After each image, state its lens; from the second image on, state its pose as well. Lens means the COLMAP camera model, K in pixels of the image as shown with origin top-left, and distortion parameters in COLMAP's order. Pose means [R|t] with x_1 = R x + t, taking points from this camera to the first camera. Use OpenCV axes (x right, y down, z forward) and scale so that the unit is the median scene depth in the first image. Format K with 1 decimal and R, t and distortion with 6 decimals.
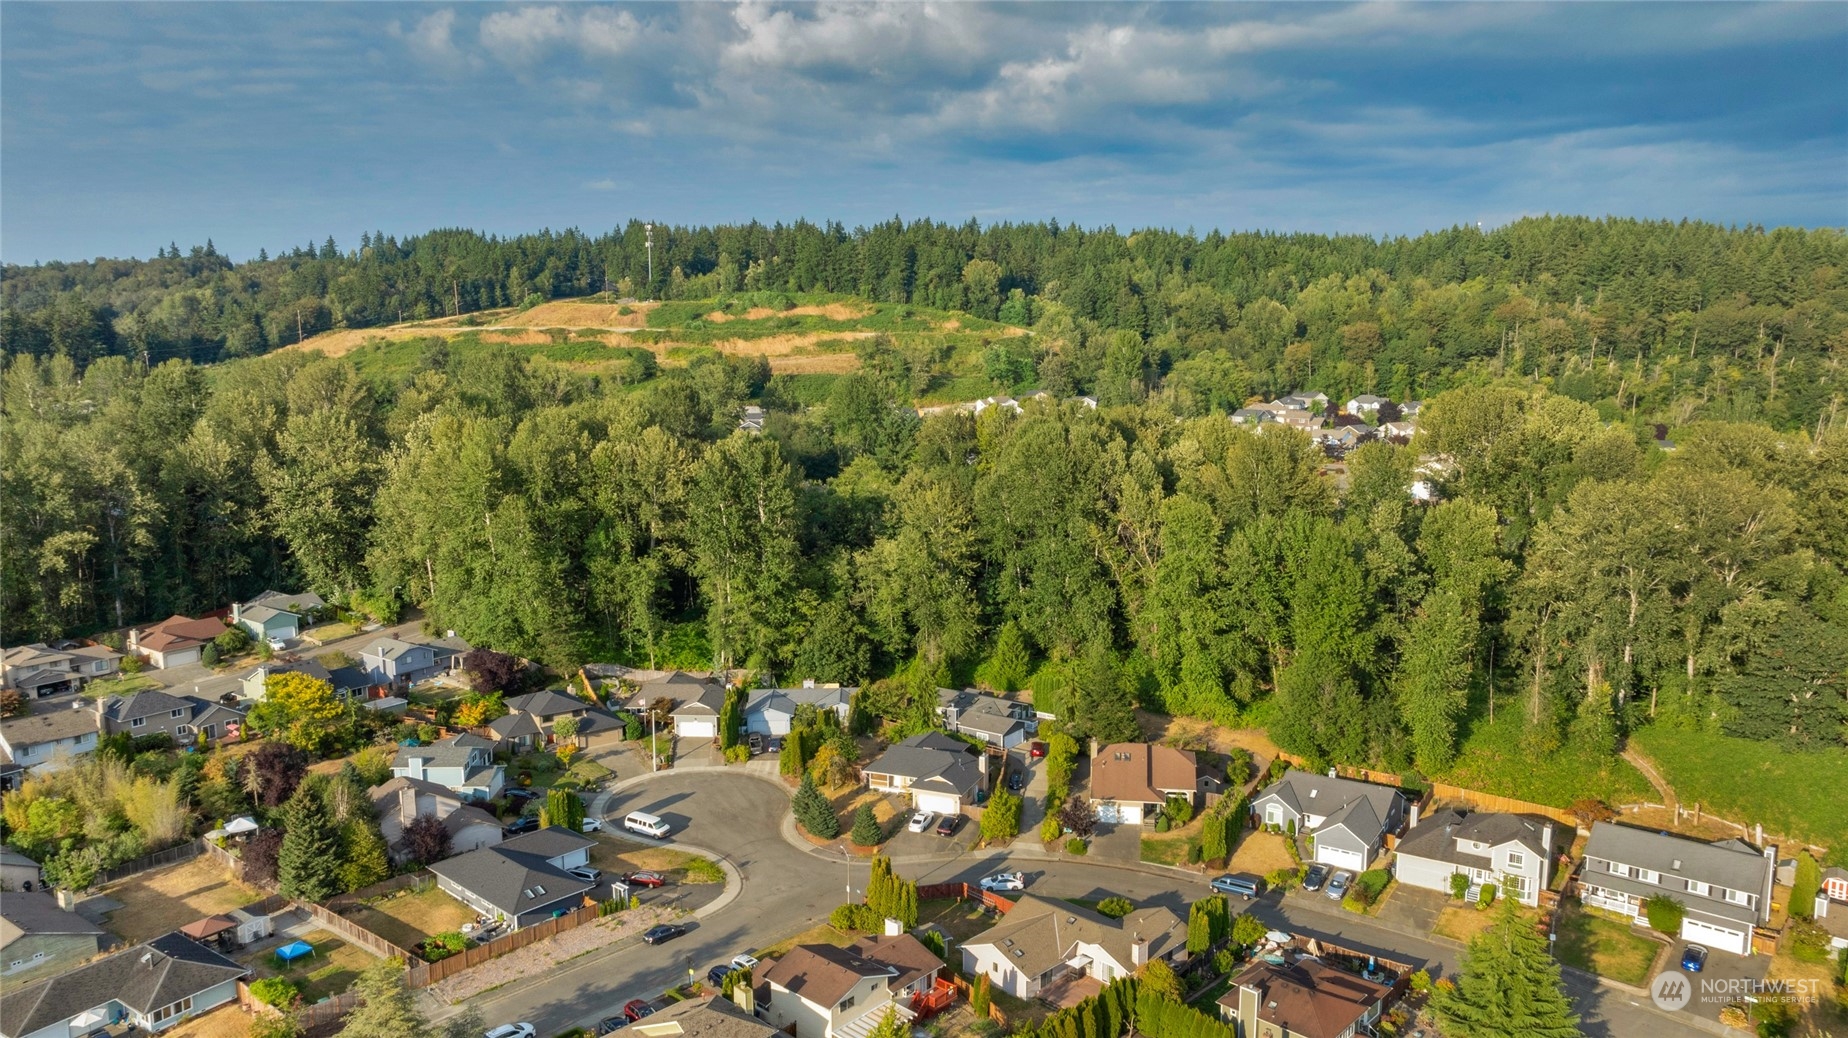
lens RADIAL K [[1333.5, 0, 924.0], [0, 1333.5, 519.0], [0, 0, 1]] dist [0.026507, -0.000545]
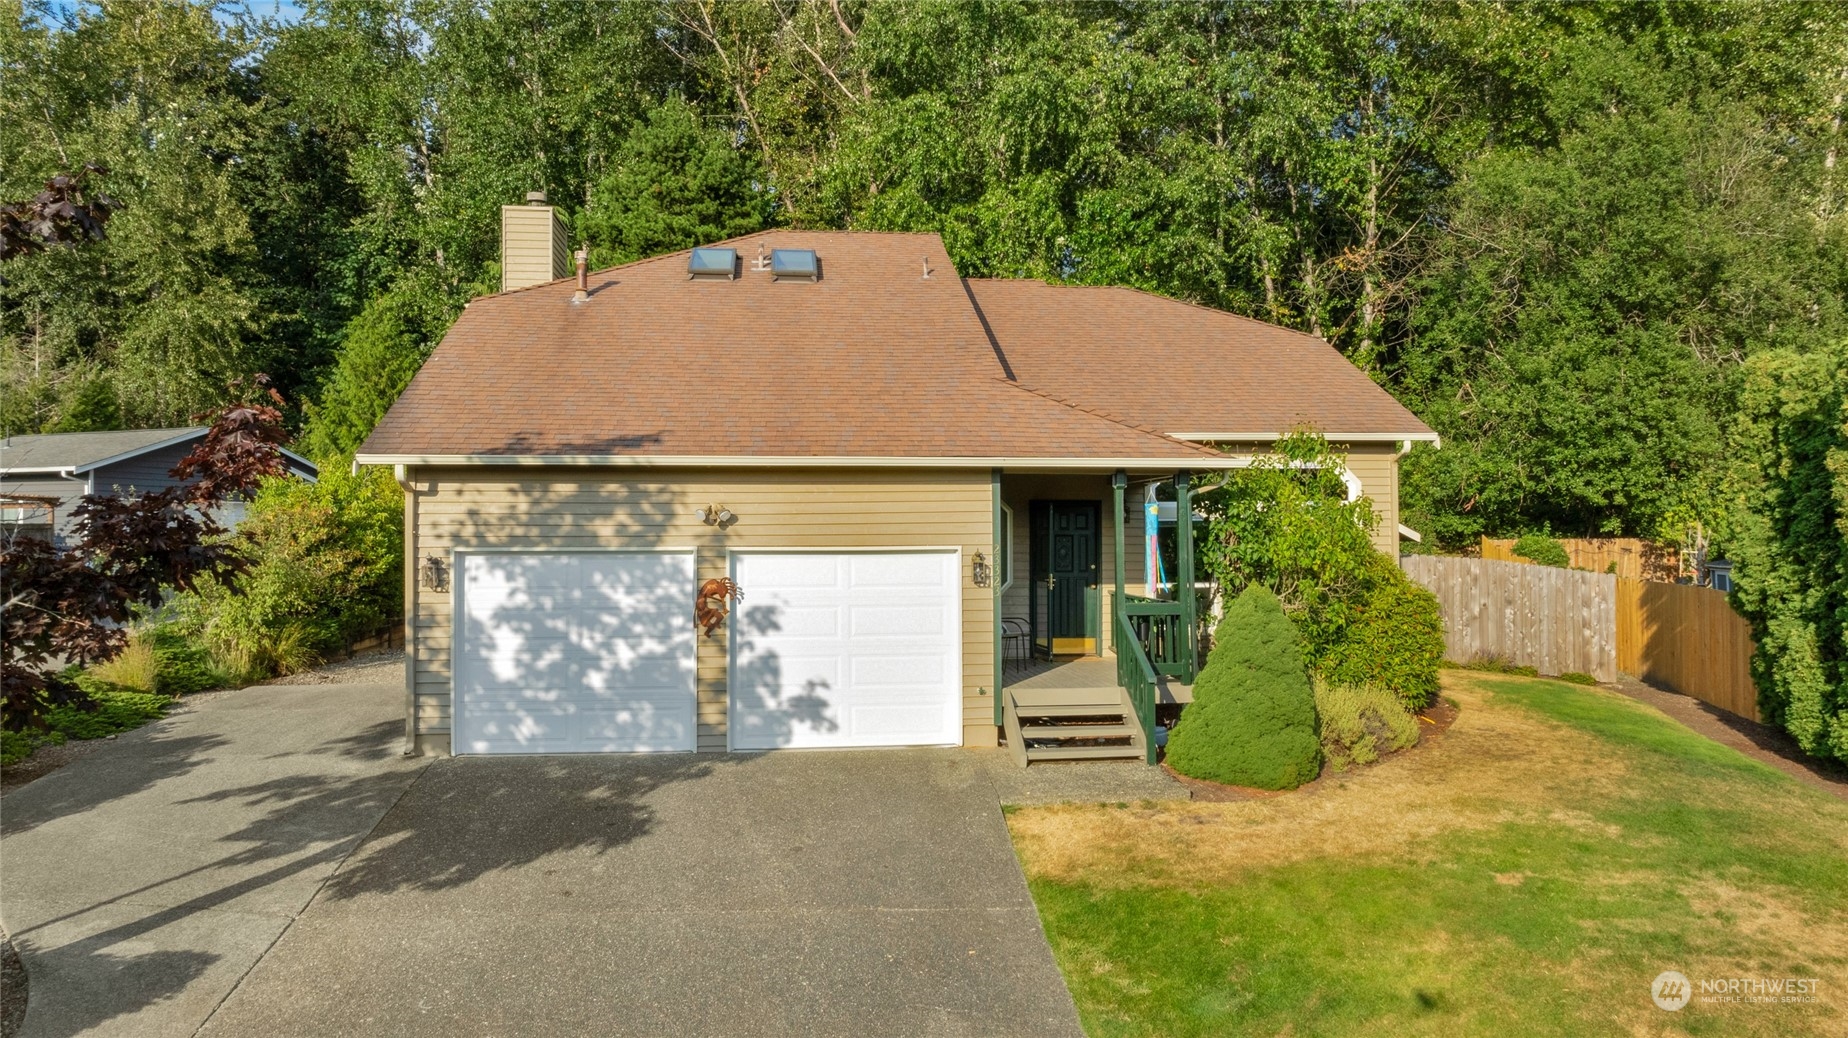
lens RADIAL K [[1348.1, 0, 924.0], [0, 1348.1, 519.0], [0, 0, 1]] dist [-0.018773, 0.001515]
pose [[0.967179, 0.003633, 0.254069, 0.126059], [0.039272, 0.985746, -0.163593, 0.209326], [-0.251042, 0.168202, 0.953250, 0.840926]]
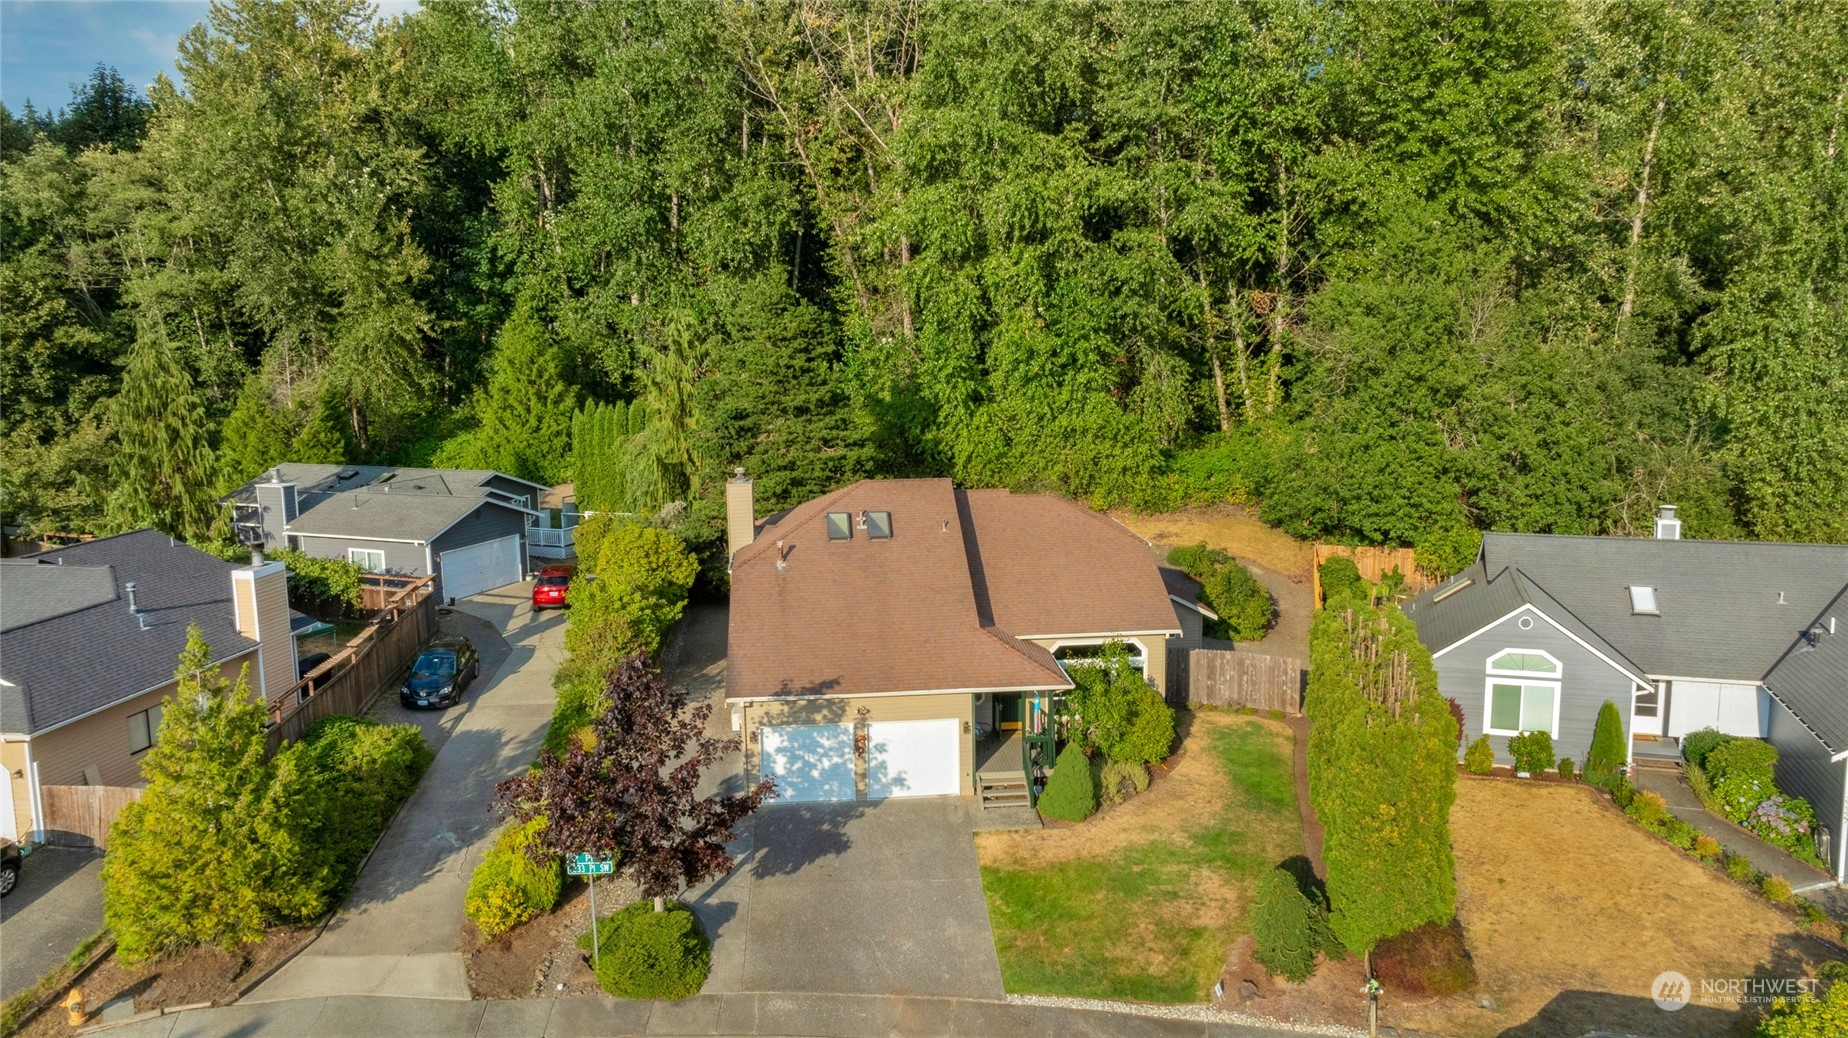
lens RADIAL K [[1378.9, 0, 927.7], [0, 1378.9, 495.3], [0, 0, 1]] dist [-0.017872, 0.005563]
pose [[0.970202, -0.043156, 0.238422, 0.096907], [0.047362, 0.998806, -0.011938, 0.167243], [-0.237623, 0.022875, 0.971088, 0.719610]]
